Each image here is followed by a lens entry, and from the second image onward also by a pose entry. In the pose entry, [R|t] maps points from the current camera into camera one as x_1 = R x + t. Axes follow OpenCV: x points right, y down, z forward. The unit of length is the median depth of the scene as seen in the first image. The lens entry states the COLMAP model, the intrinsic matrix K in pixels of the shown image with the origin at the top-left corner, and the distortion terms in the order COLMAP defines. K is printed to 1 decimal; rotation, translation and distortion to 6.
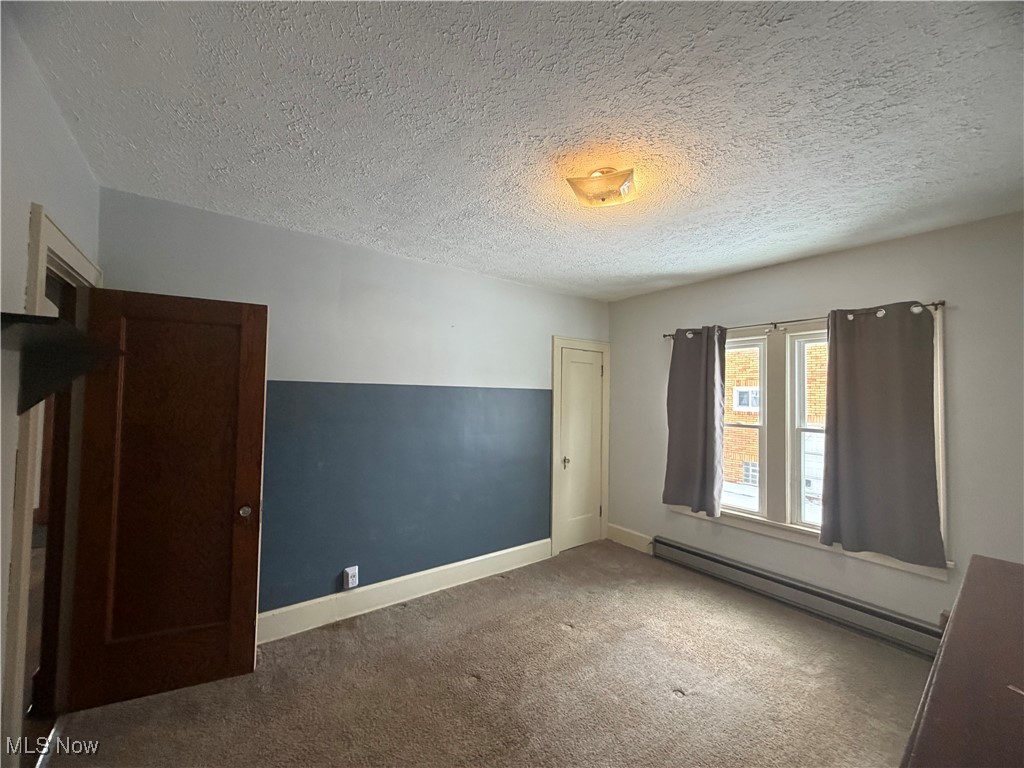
lens RADIAL K [[409.4, 0, 508.4], [0, 409.4, 383.5], [0, 0, 1]] dist [0.002029, -0.000451]
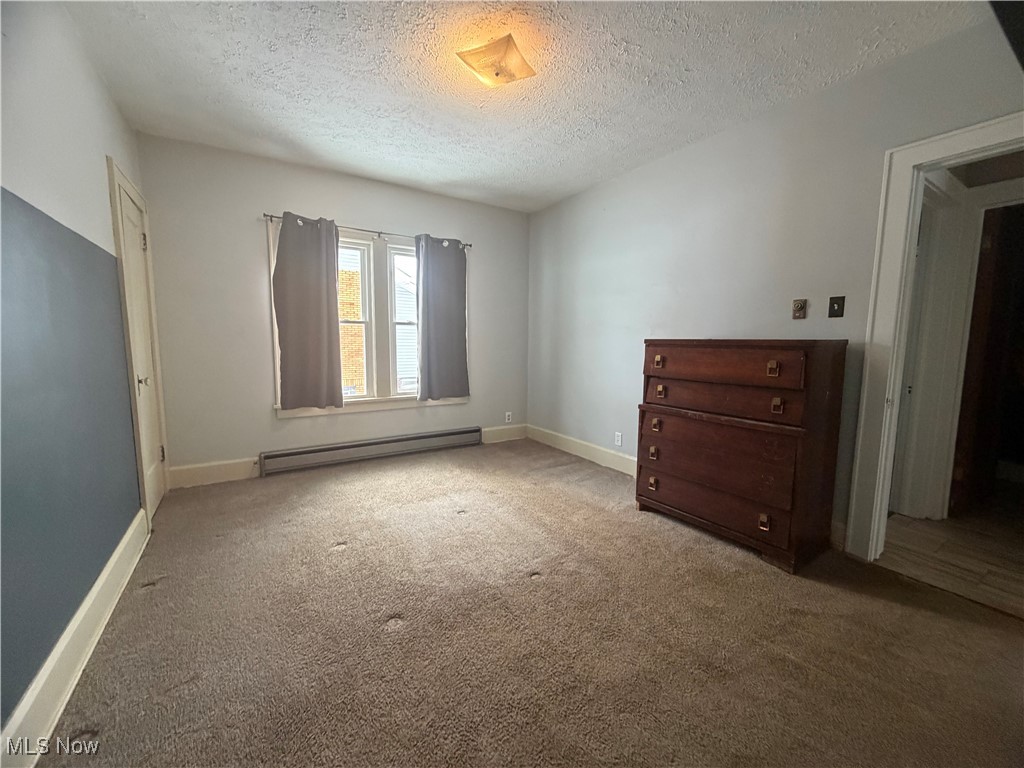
lens RADIAL K [[409.4, 0, 511.7], [0, 409.4, 385.1], [0, 0, 1]] dist [0.002029, -0.000451]
pose [[0.068125, -0.127797, 0.989458, -0.542276], [-0.037355, 0.990740, 0.130535, 0.118161], [-0.996977, -0.045854, 0.062720, 0.519855]]
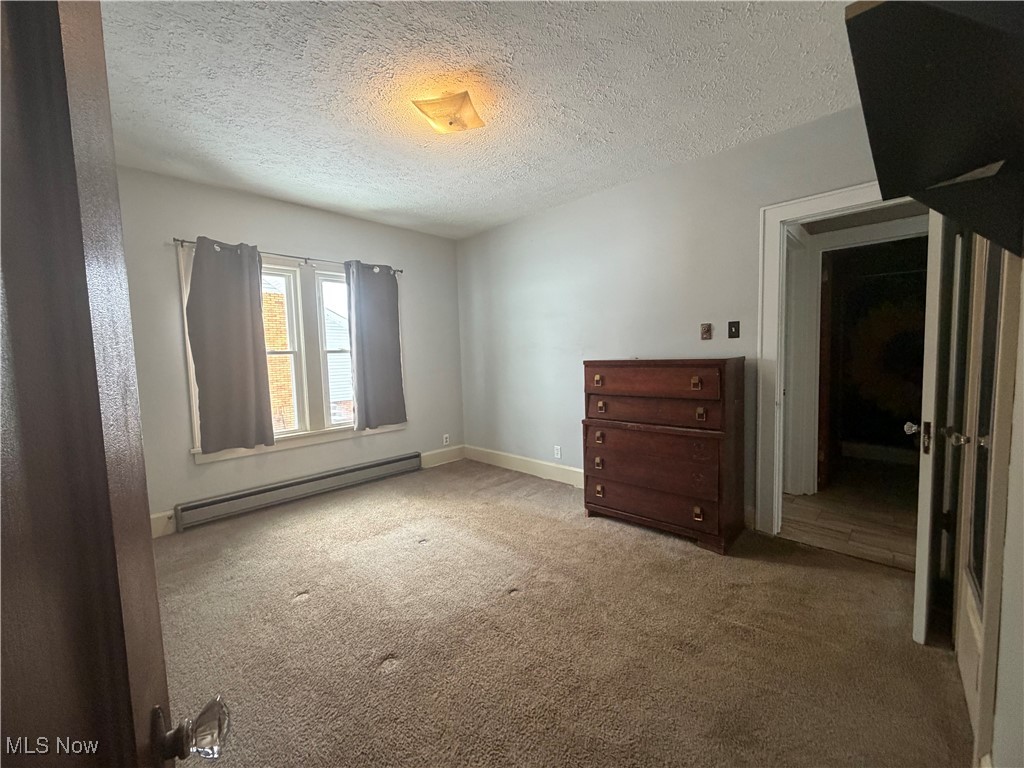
lens RADIAL K [[409.4, 0, 512.2], [0, 409.4, 384.8], [0, 0, 1]] dist [0.002029, -0.000451]
pose [[-0.159445, -0.088205, 0.983258, -0.575805], [-0.002795, 0.996037, 0.088898, 0.095952], [-0.987203, 0.011426, -0.159060, 0.615879]]
